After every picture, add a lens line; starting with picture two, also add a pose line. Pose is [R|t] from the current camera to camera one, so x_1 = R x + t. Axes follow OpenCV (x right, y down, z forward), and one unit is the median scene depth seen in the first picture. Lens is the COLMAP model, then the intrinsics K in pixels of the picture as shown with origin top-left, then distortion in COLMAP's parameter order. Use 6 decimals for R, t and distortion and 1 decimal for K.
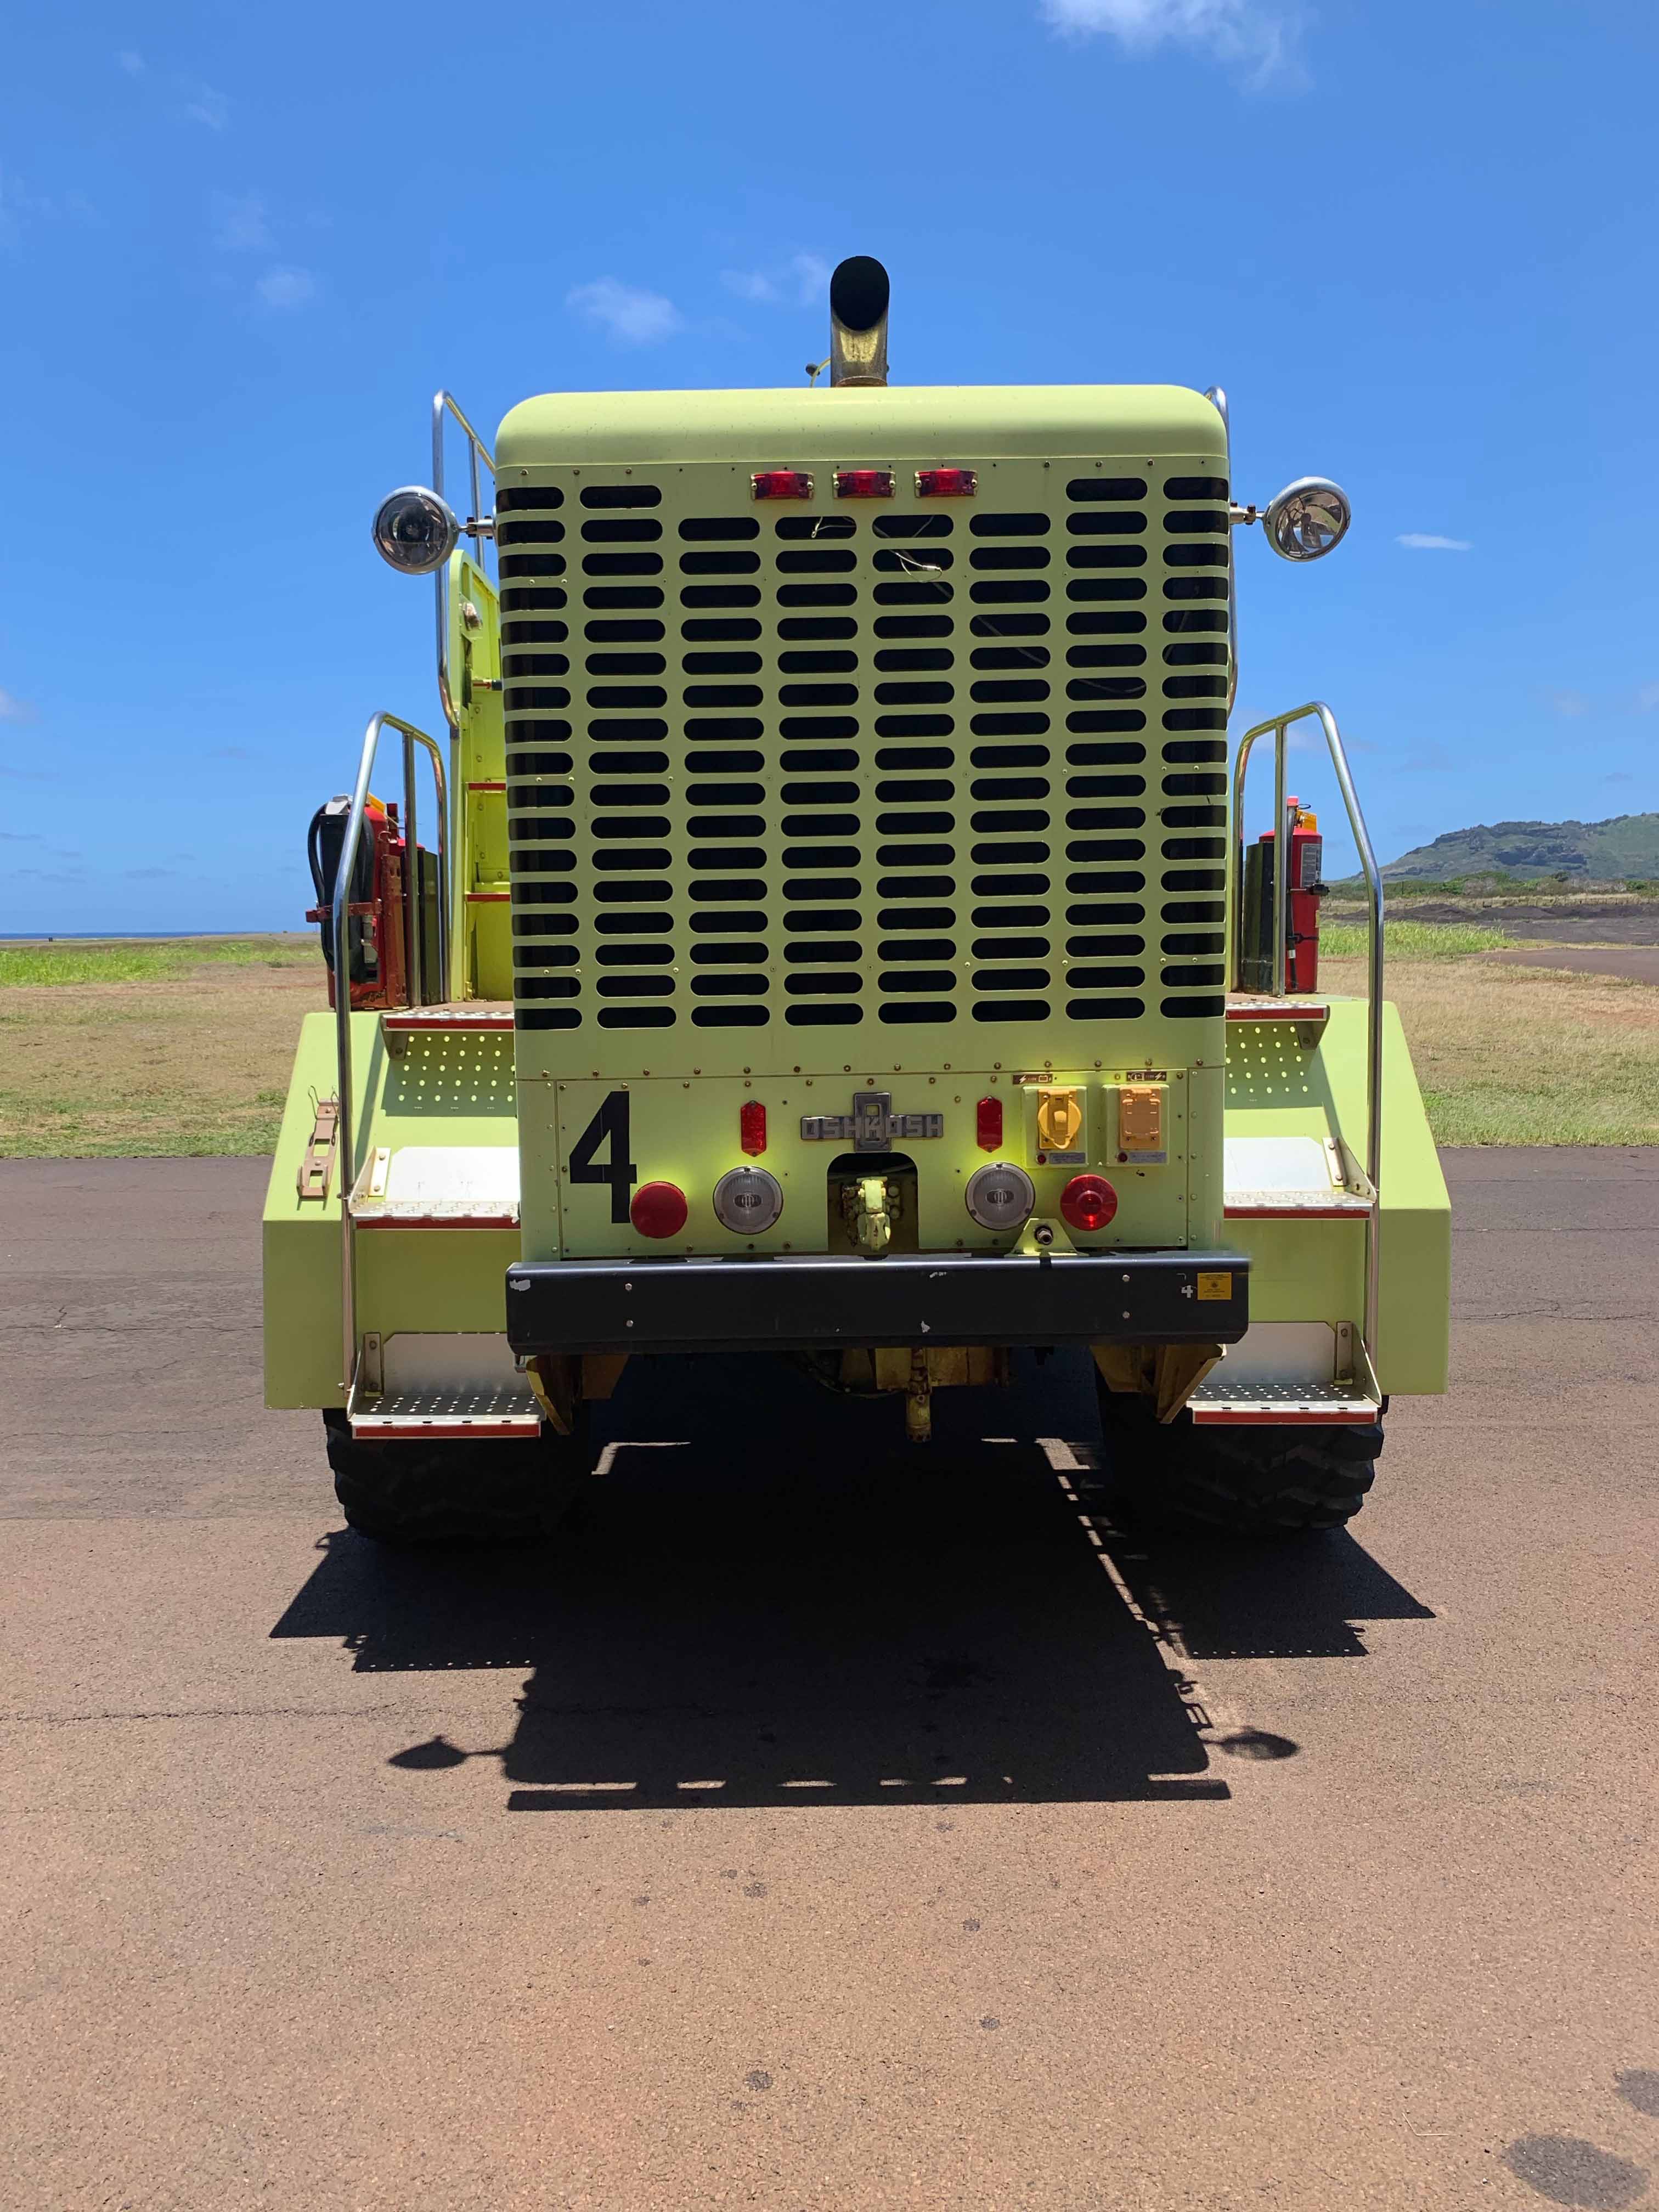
lens RADIAL K [[1680.2, 0, 813.1], [0, 1680.2, 1063.3], [0, 0, 1]] dist [0.115285, -0.168065]
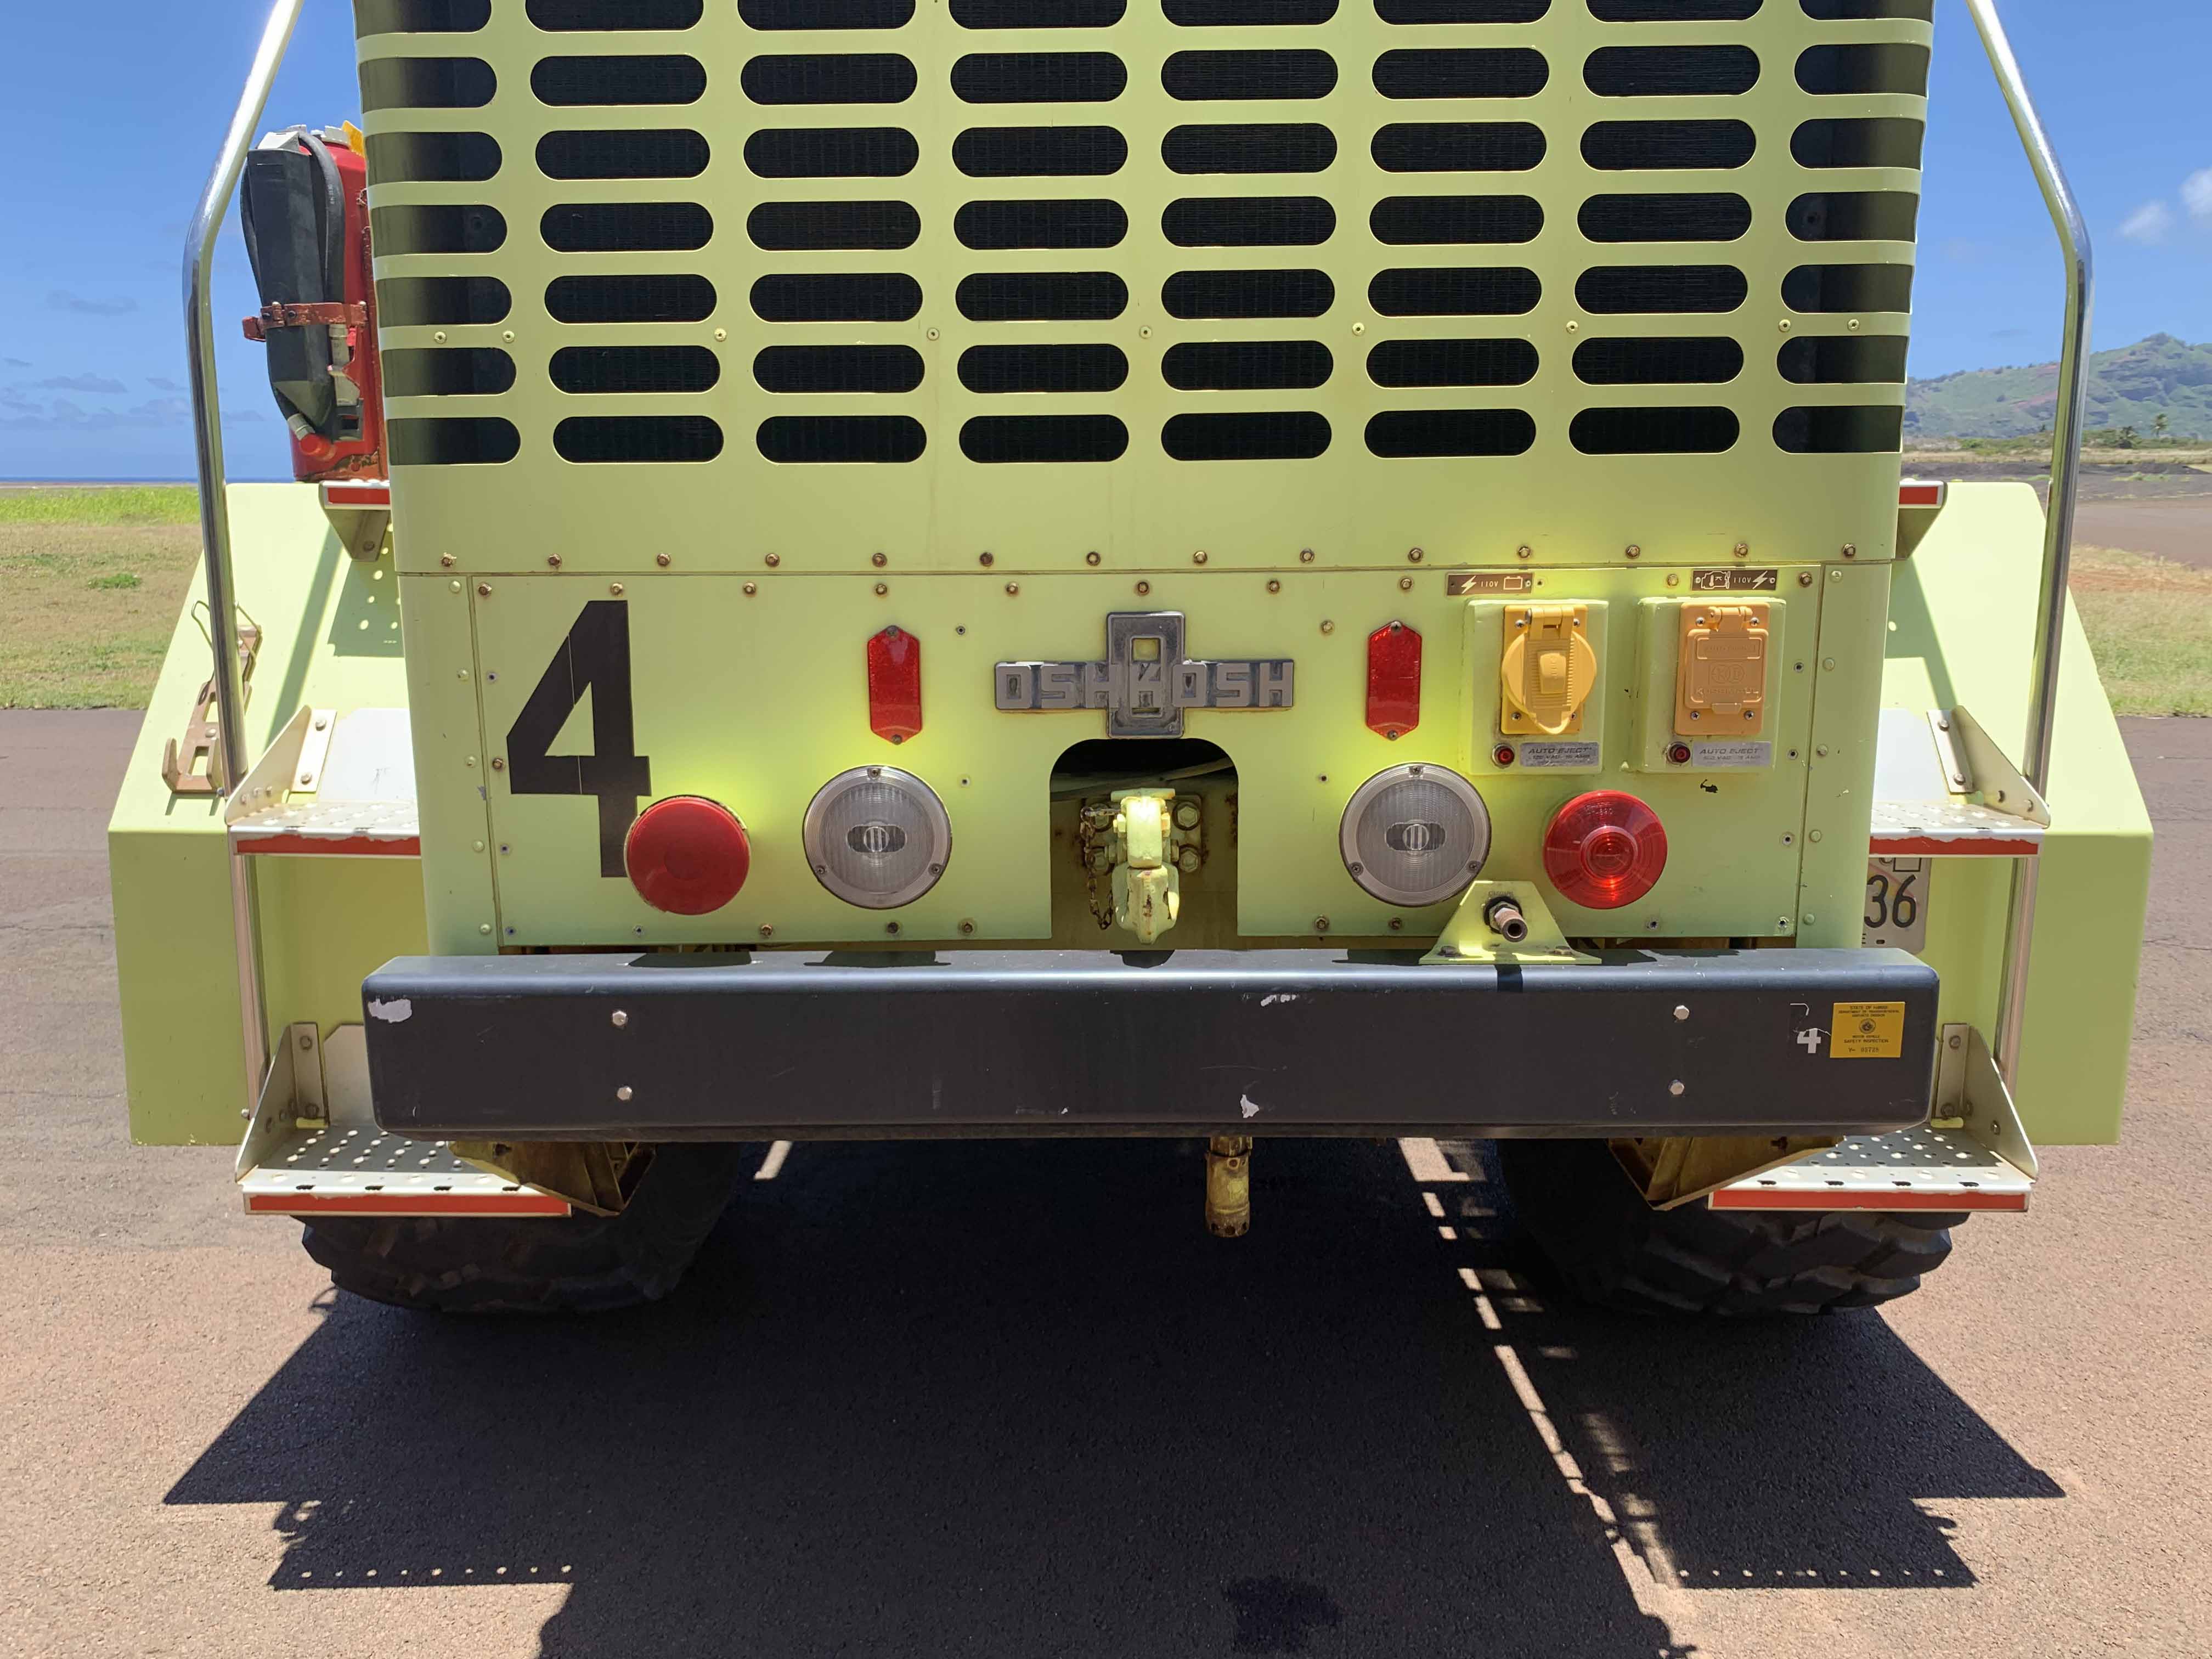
lens RADIAL K [[1697.4, 0, 1106.0], [0, 1697.4, 829.5], [0, 0, 1]] dist [0.090411, -0.158759]
pose [[0.999913, 0.011825, -0.005887, 0.027560], [-0.011026, 0.992586, 0.121044, 0.020714], [0.007274, -0.120969, 0.992630, 0.520027]]
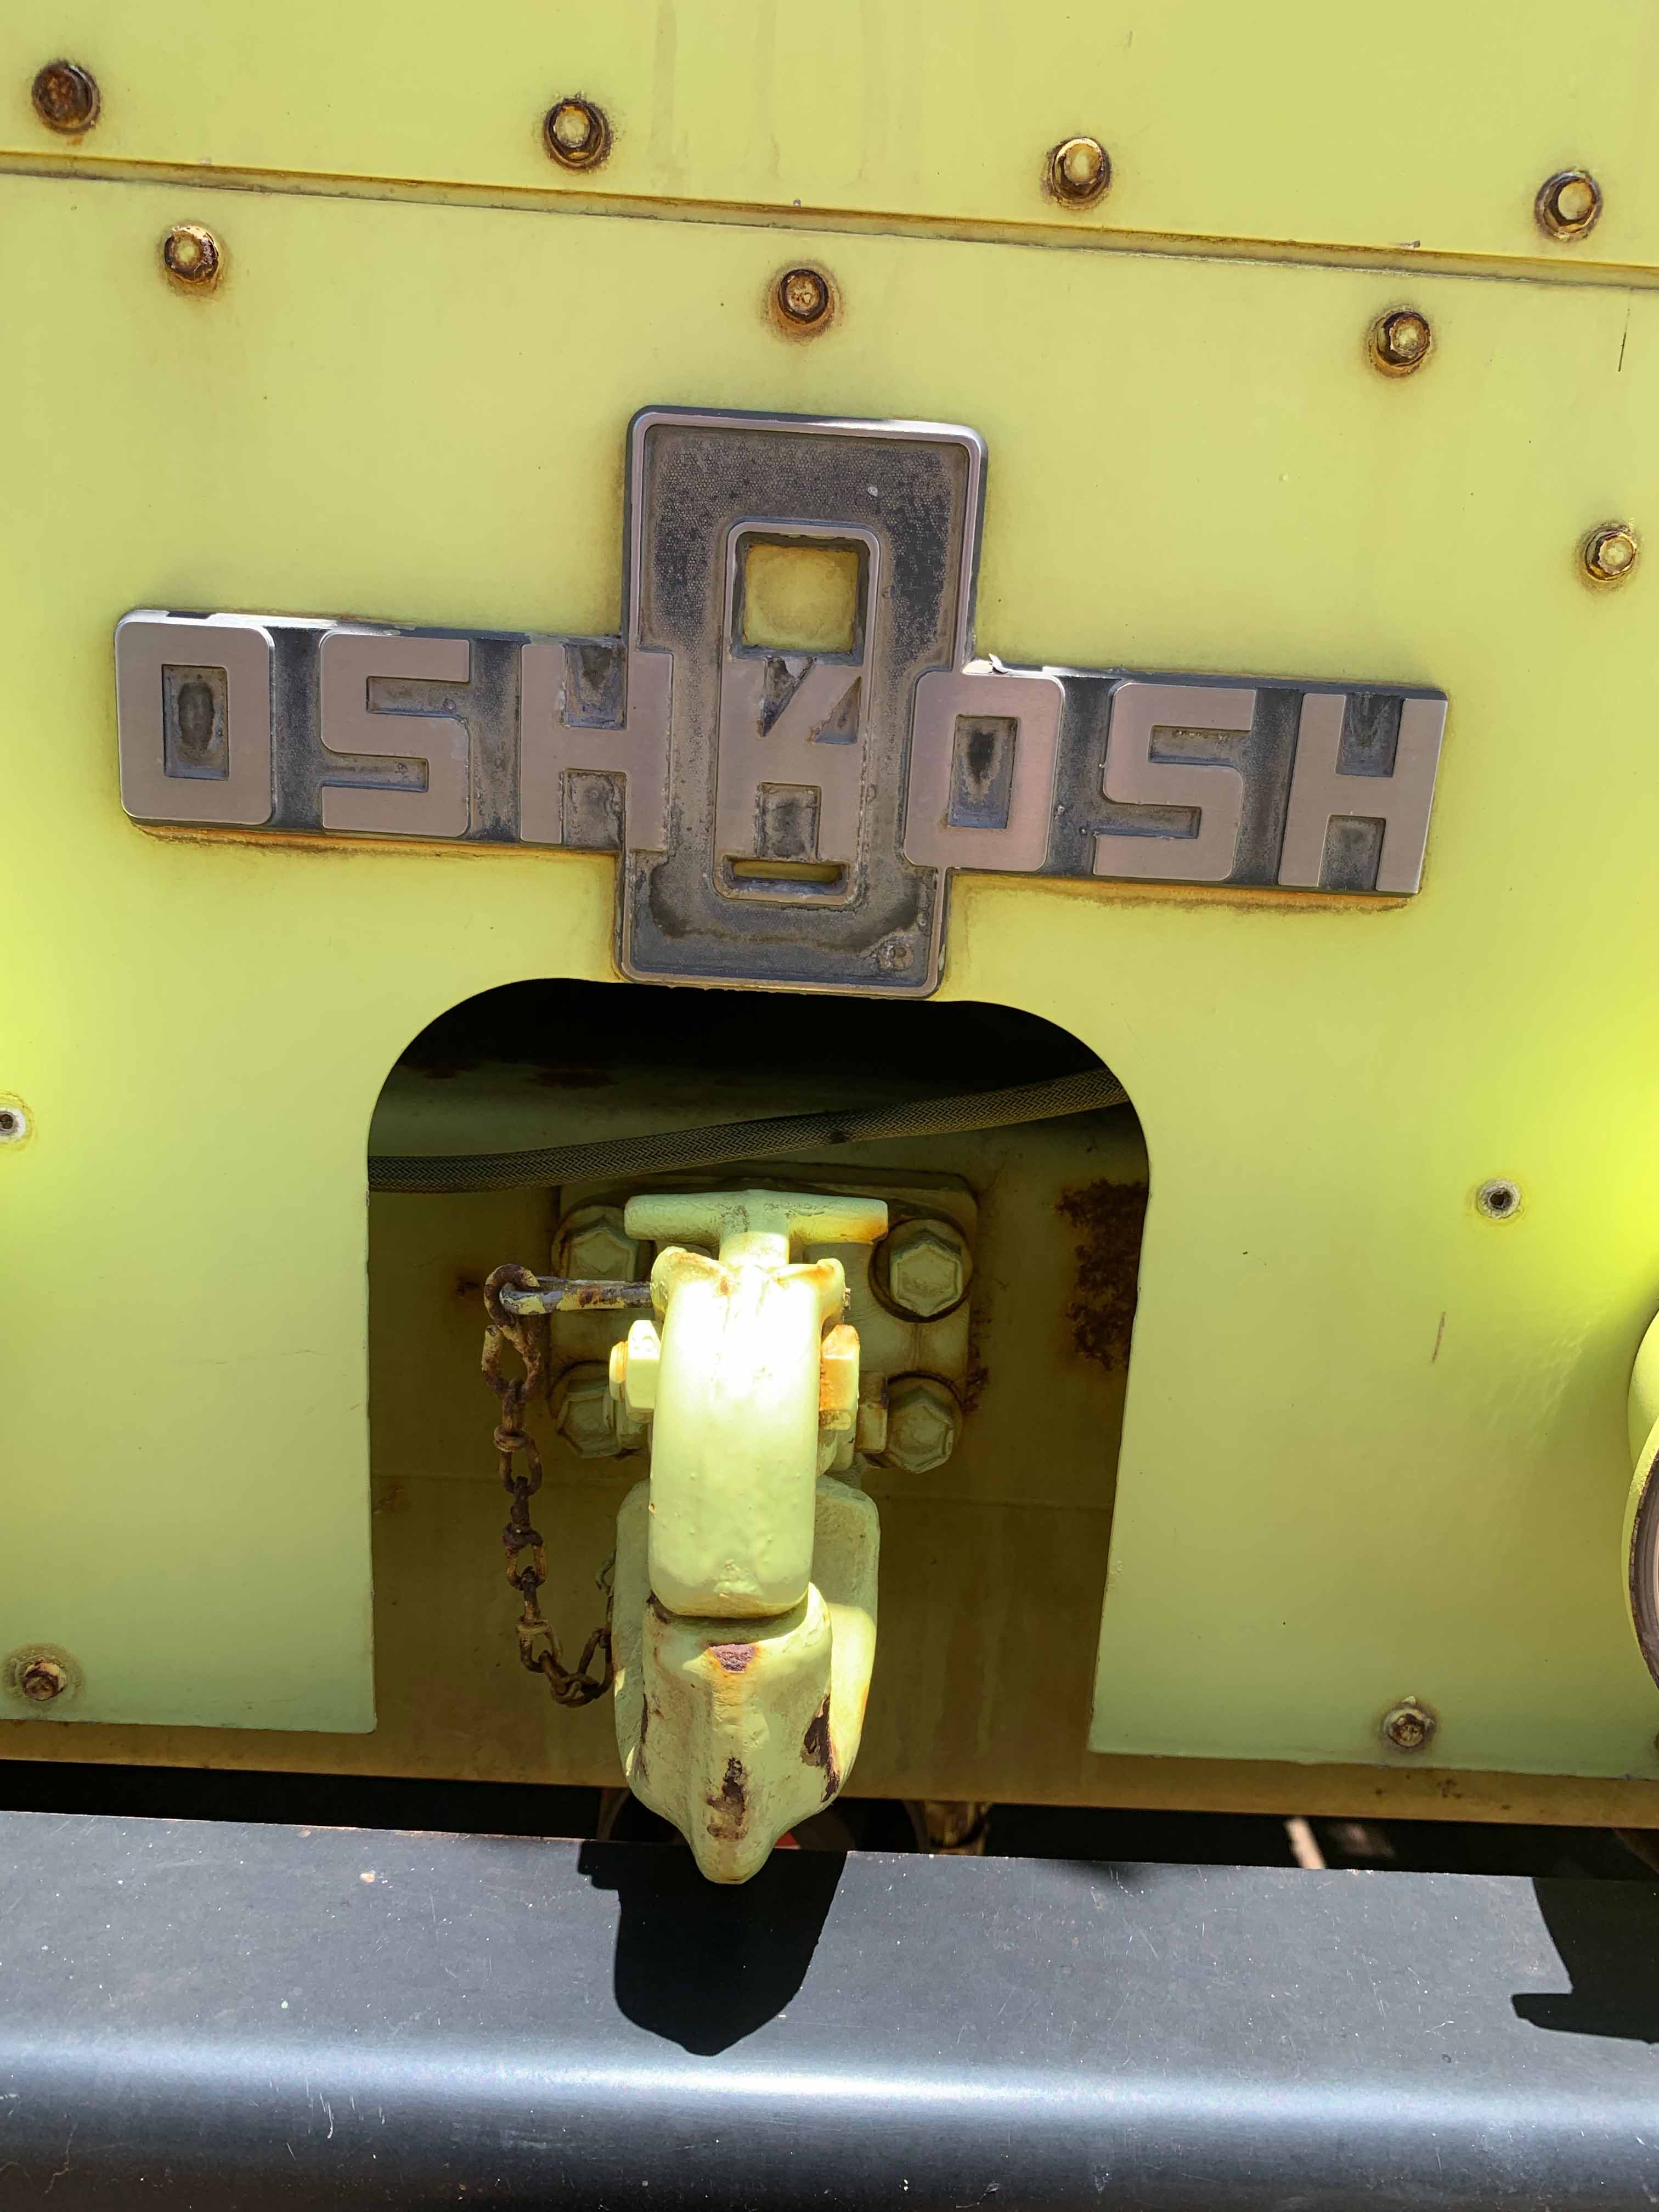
lens RADIAL K [[1662.1, 0, 862.8], [0, 1662.1, 1107.4], [0, 0, 1]] dist [-0.009025, -0.002398]
pose [[0.996629, 0.073507, 0.036445, 0.037829], [-0.079125, 0.978582, 0.190044, 0.039453], [-0.021695, -0.192287, 0.981099, 0.892304]]
